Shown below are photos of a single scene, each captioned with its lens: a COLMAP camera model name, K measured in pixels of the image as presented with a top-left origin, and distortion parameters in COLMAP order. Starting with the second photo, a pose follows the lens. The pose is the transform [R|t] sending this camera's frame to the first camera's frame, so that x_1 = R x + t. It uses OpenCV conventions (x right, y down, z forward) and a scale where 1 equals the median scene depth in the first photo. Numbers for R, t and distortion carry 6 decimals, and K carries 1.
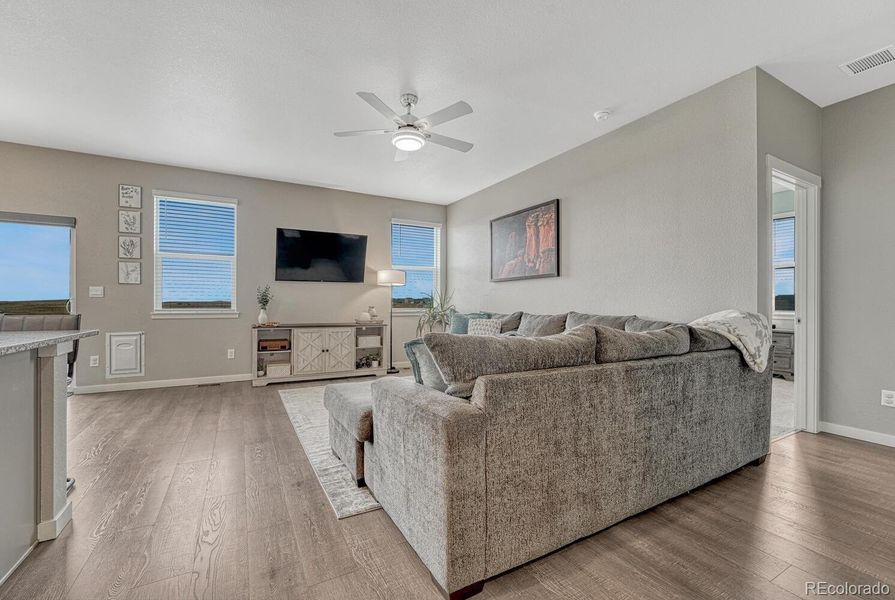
lens RADIAL K [[375.5, 0, 444.1], [0, 375.5, 300.1], [0, 0, 1]] dist [-0.009942, -0.000224]
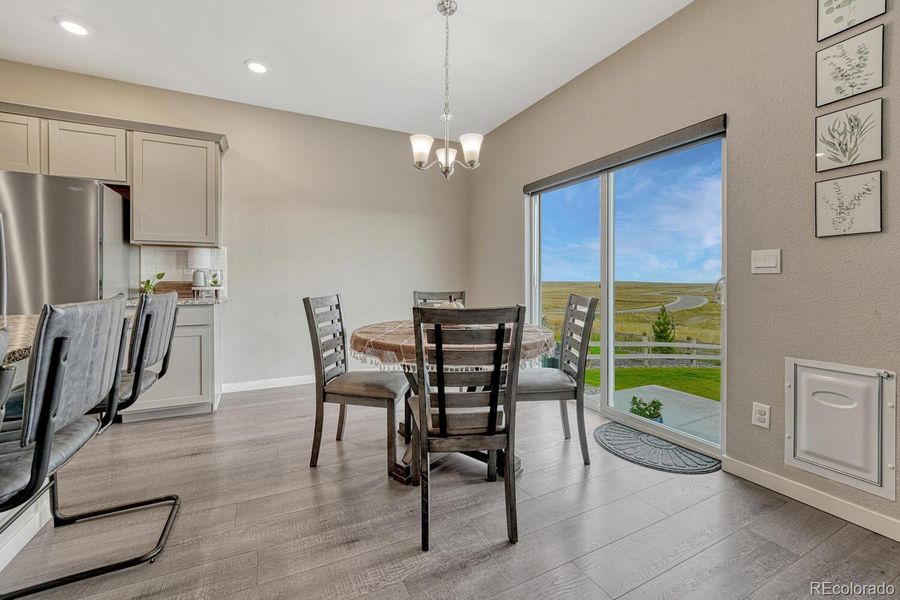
lens RADIAL K [[373.7, 0, 443.1], [0, 373.7, 283.6], [0, 0, 1]] dist [-0.012245, 0.000260]
pose [[-0.044917, 0.002738, -0.998987, -0.420323], [0.002047, 0.999994, 0.002649, 0.002768], [0.998989, -0.001926, -0.044922, 0.561855]]
